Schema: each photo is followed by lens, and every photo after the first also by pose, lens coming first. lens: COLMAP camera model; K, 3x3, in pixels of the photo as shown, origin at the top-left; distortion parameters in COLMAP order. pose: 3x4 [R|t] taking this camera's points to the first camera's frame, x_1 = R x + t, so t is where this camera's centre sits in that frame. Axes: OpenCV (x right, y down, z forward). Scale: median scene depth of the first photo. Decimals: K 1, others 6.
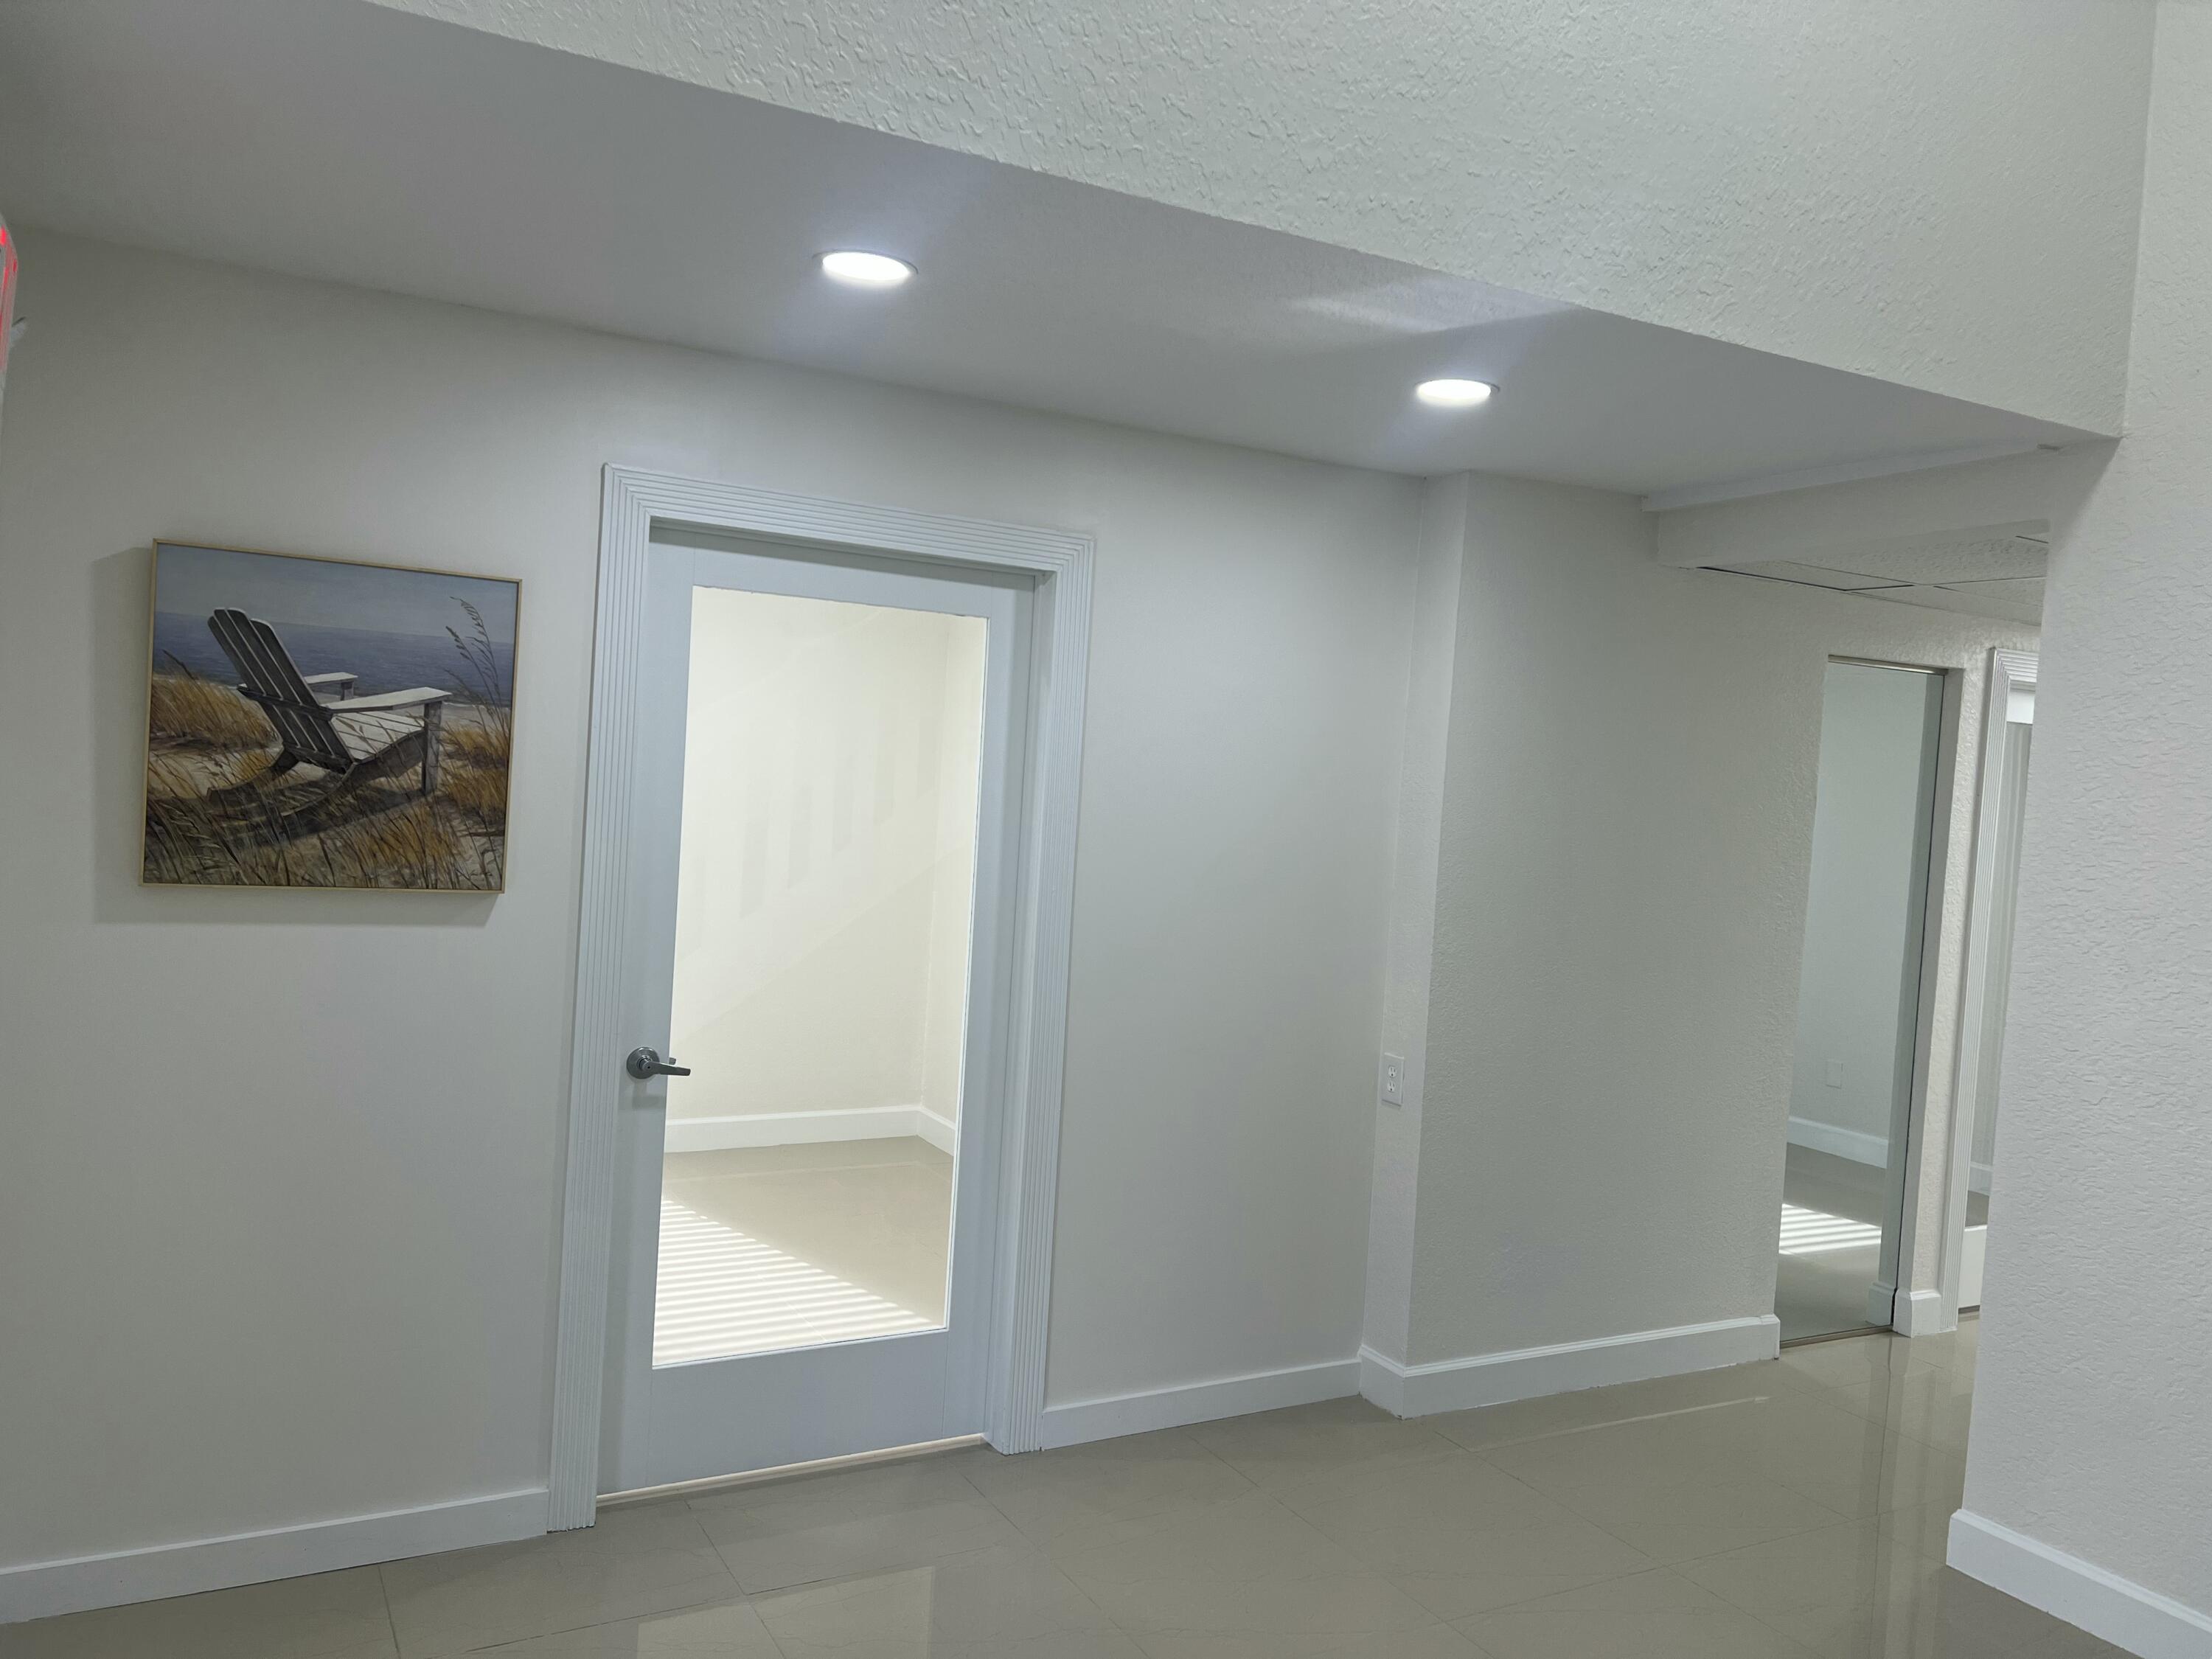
lens RADIAL K [[1645.7, 0, 1097.5], [0, 1645.7, 827.4], [0, 0, 1]] dist [0.043734, -0.059976]
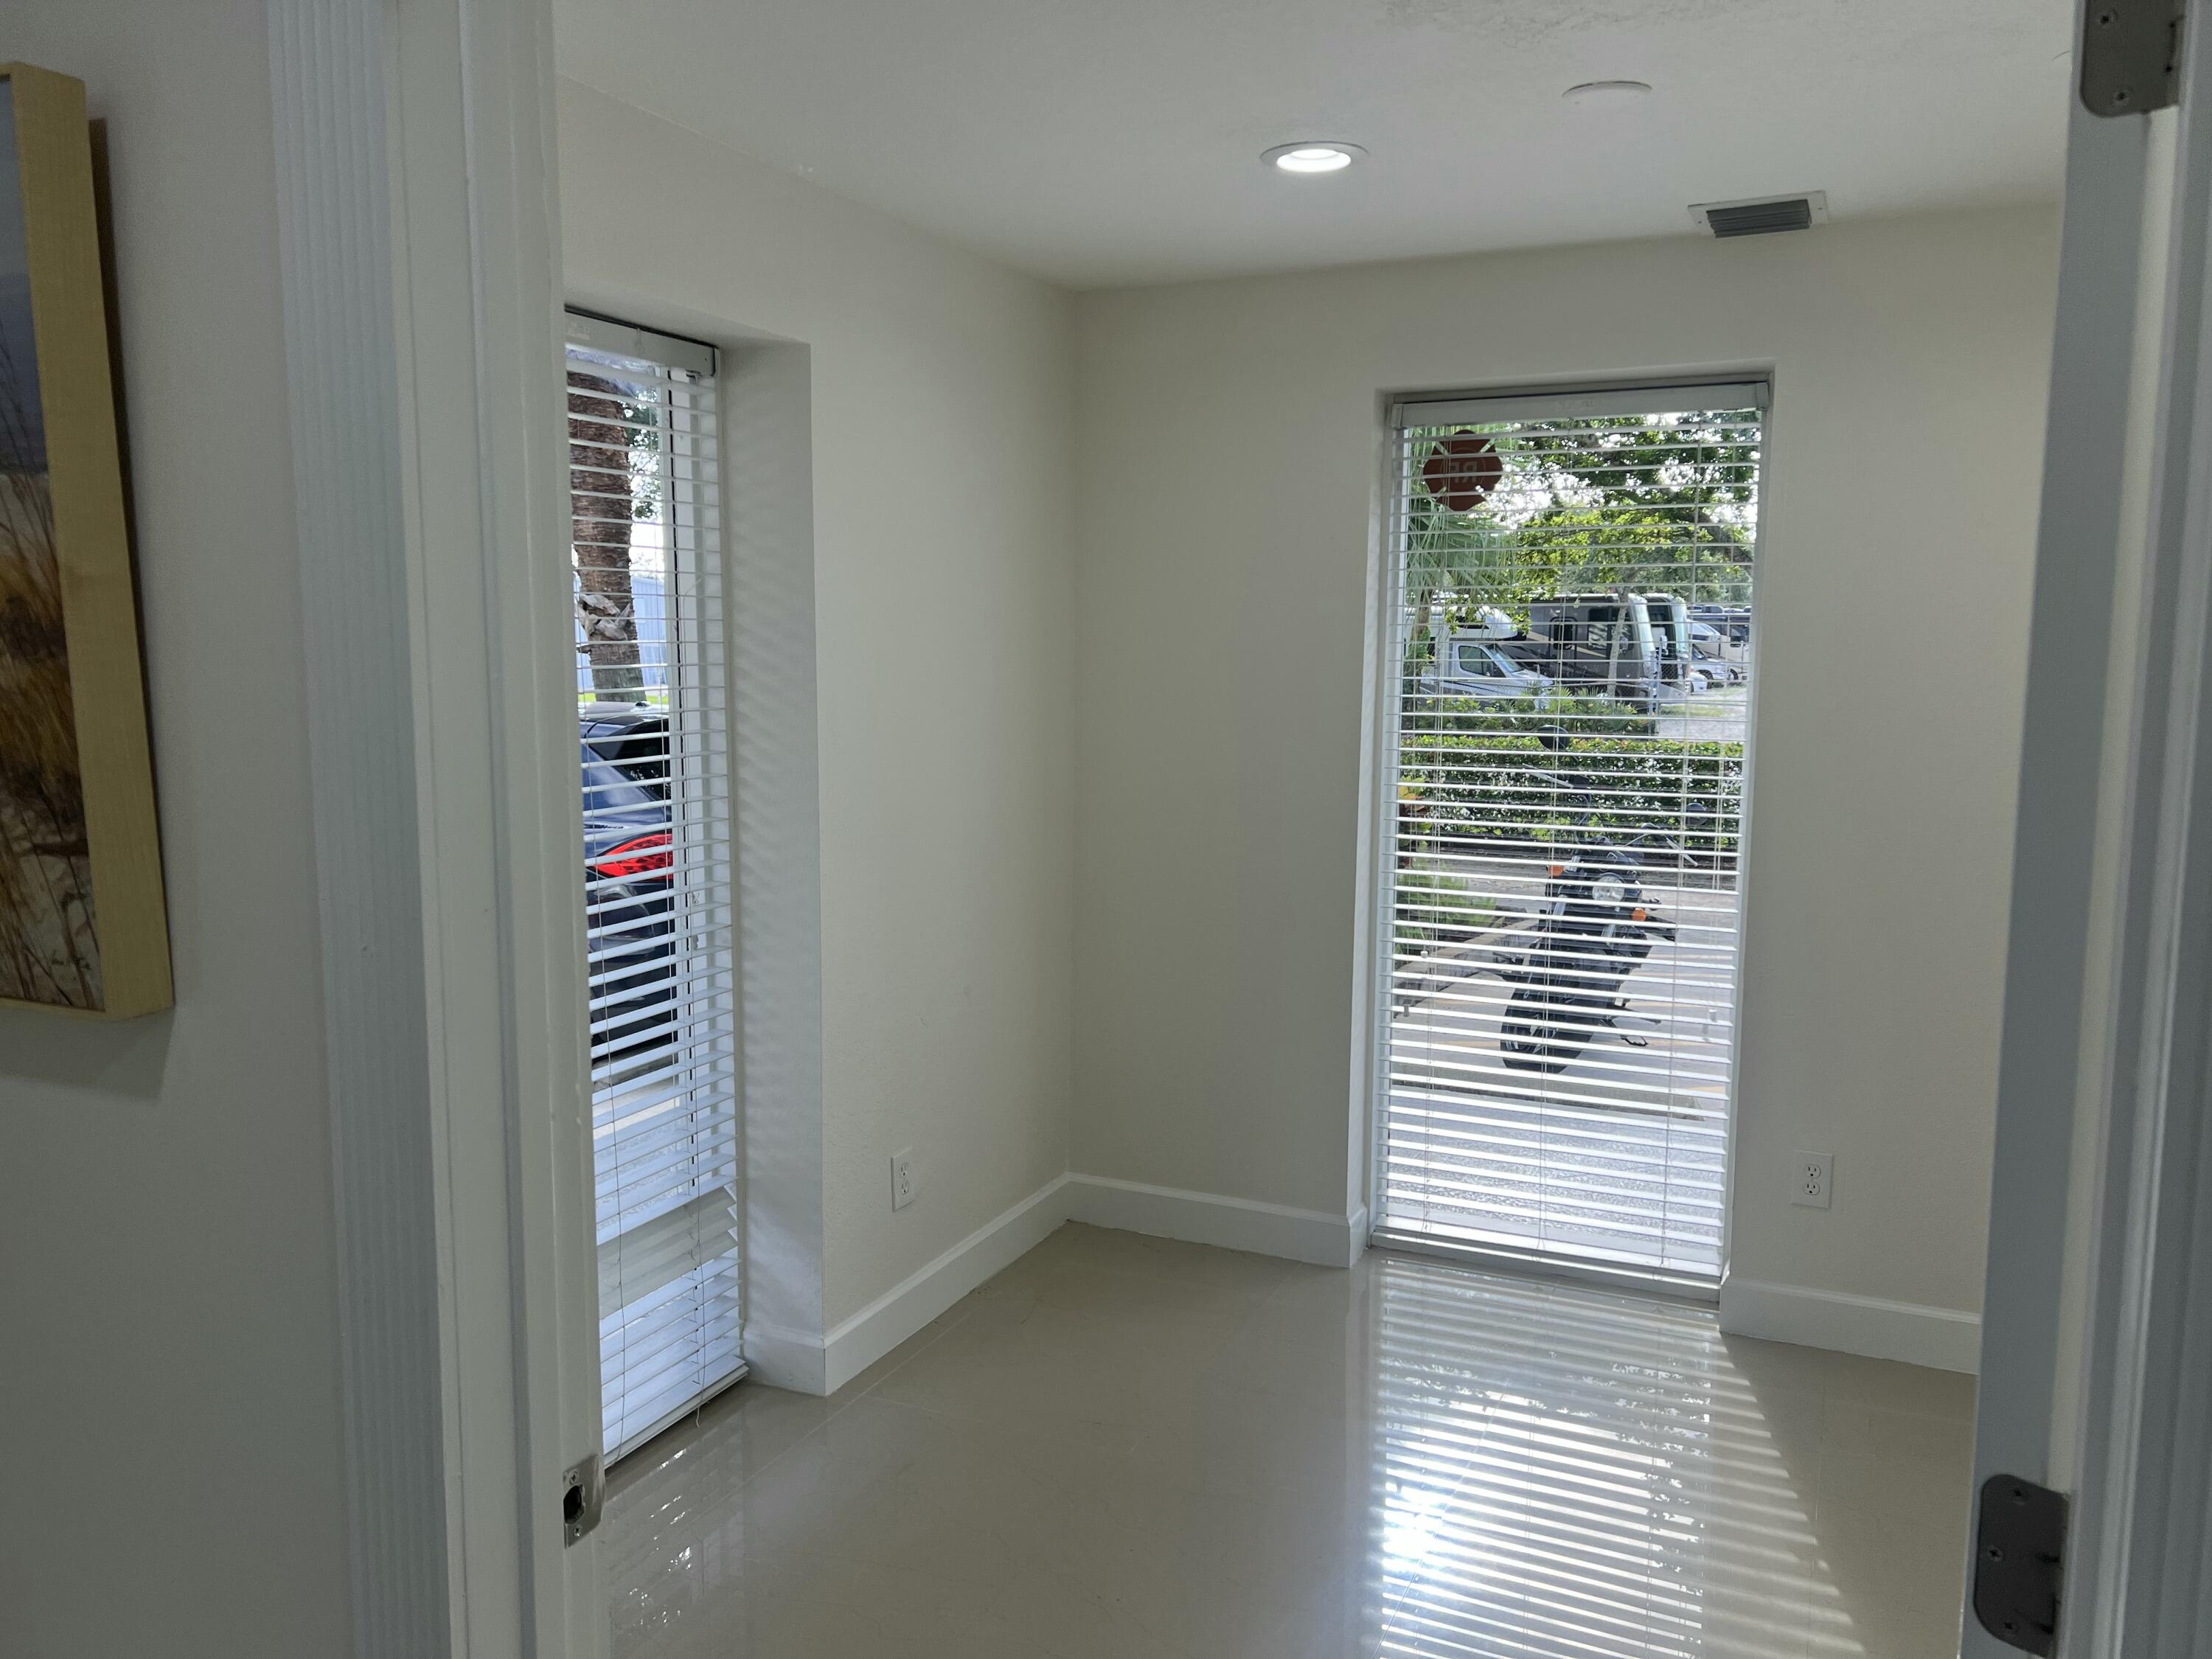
lens RADIAL K [[1645.7, 0, 1106.1], [0, 1645.7, 830.5], [0, 0, 1]] dist [0.043734, -0.059976]
pose [[0.599926, 0.036048, -0.799243, 0.039390], [0.014087, 0.998354, 0.055602, -0.016169], [0.799931, -0.044616, 0.598431, 0.969662]]
